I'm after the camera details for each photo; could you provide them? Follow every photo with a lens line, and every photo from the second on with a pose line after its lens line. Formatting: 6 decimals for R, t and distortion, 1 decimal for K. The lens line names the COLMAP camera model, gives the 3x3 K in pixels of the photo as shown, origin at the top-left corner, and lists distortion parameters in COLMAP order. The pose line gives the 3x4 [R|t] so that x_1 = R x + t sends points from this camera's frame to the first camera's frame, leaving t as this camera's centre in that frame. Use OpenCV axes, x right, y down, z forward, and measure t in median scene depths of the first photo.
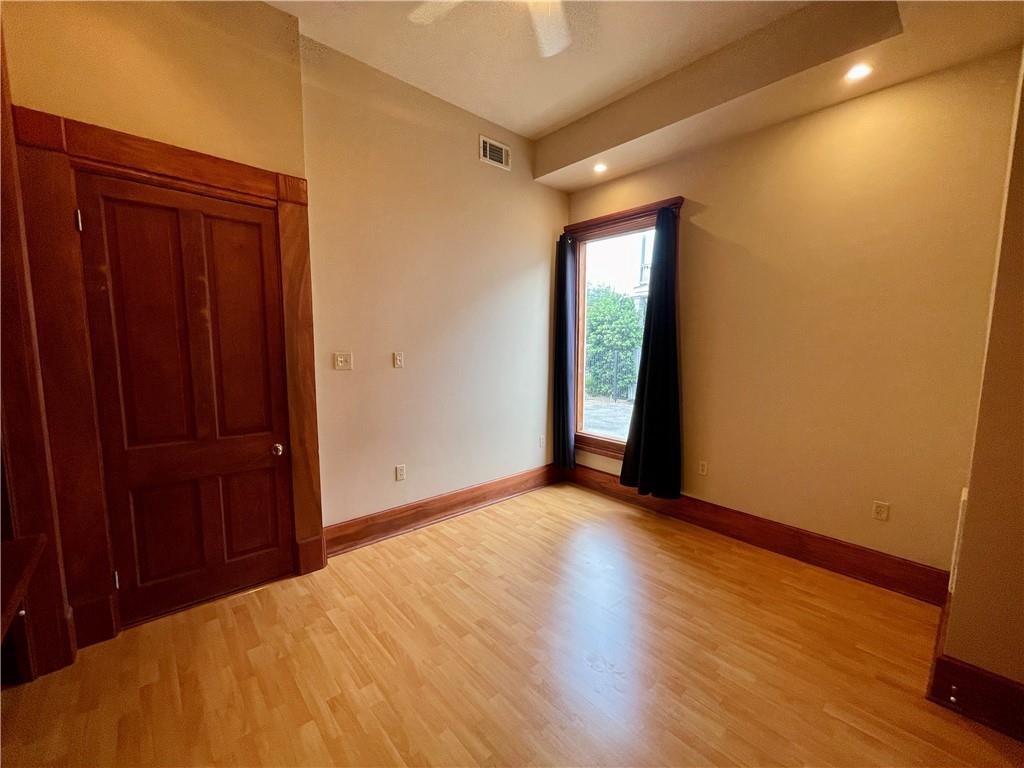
lens RADIAL K [[414.4, 0, 512.8], [0, 414.4, 390.0], [0, 0, 1]] dist [-0.001770, 0.000419]
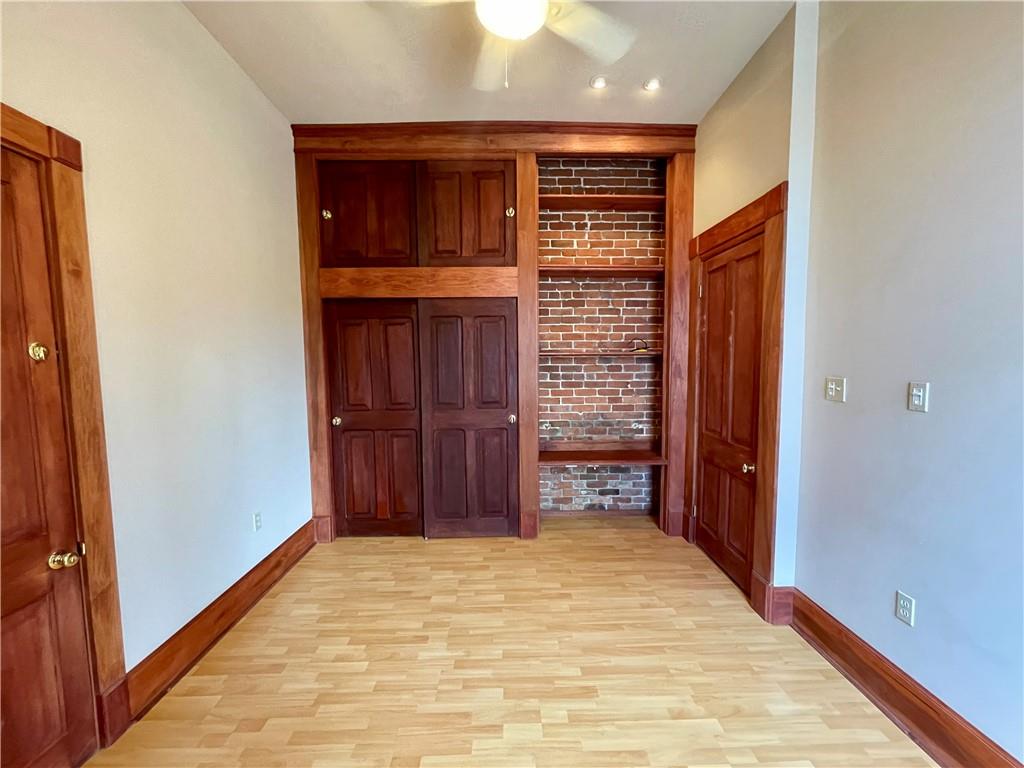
lens RADIAL K [[414.4, 0, 512.8], [0, 414.4, 390.0], [0, 0, 1]] dist [-0.001770, 0.000419]
pose [[-0.659192, 0.051648, -0.750199, 0.623126], [-0.082461, 0.986657, 0.140385, -0.152667], [0.747439, 0.154403, -0.646138, 1.304083]]
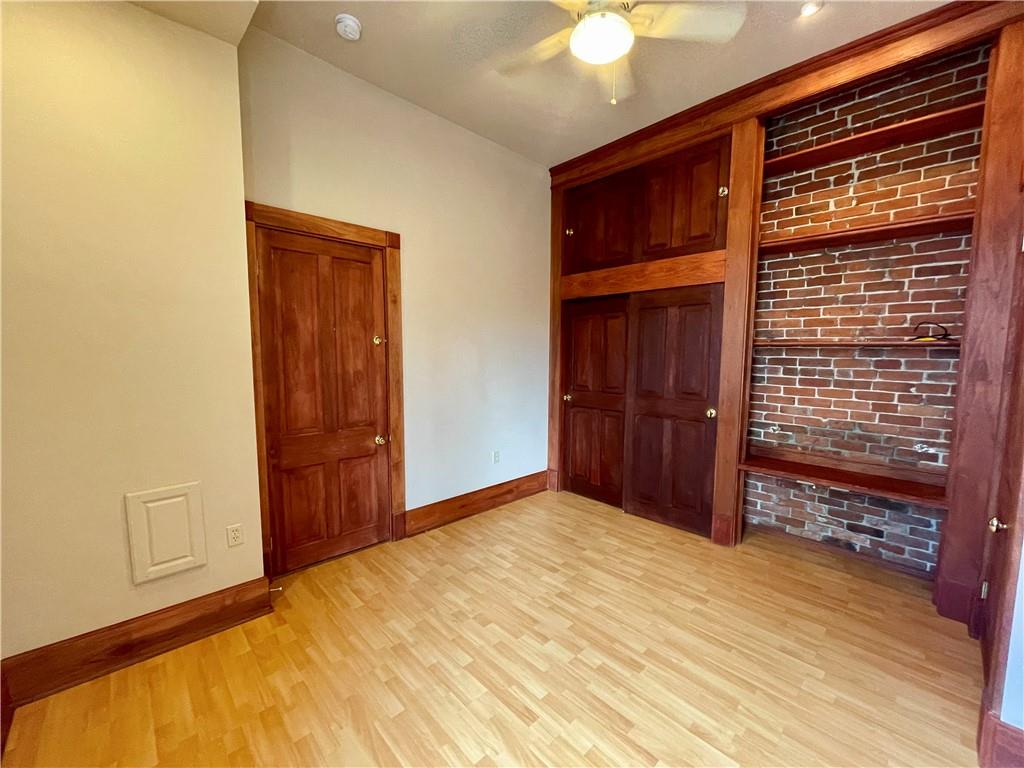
lens RADIAL K [[414.4, 0, 512.8], [0, 414.4, 390.0], [0, 0, 1]] dist [-0.001770, 0.000419]
pose [[-0.999474, -0.017299, -0.027427, 0.219862], [-0.022497, 0.979063, 0.202312, -0.185830], [0.023353, 0.202822, -0.978937, 1.701718]]
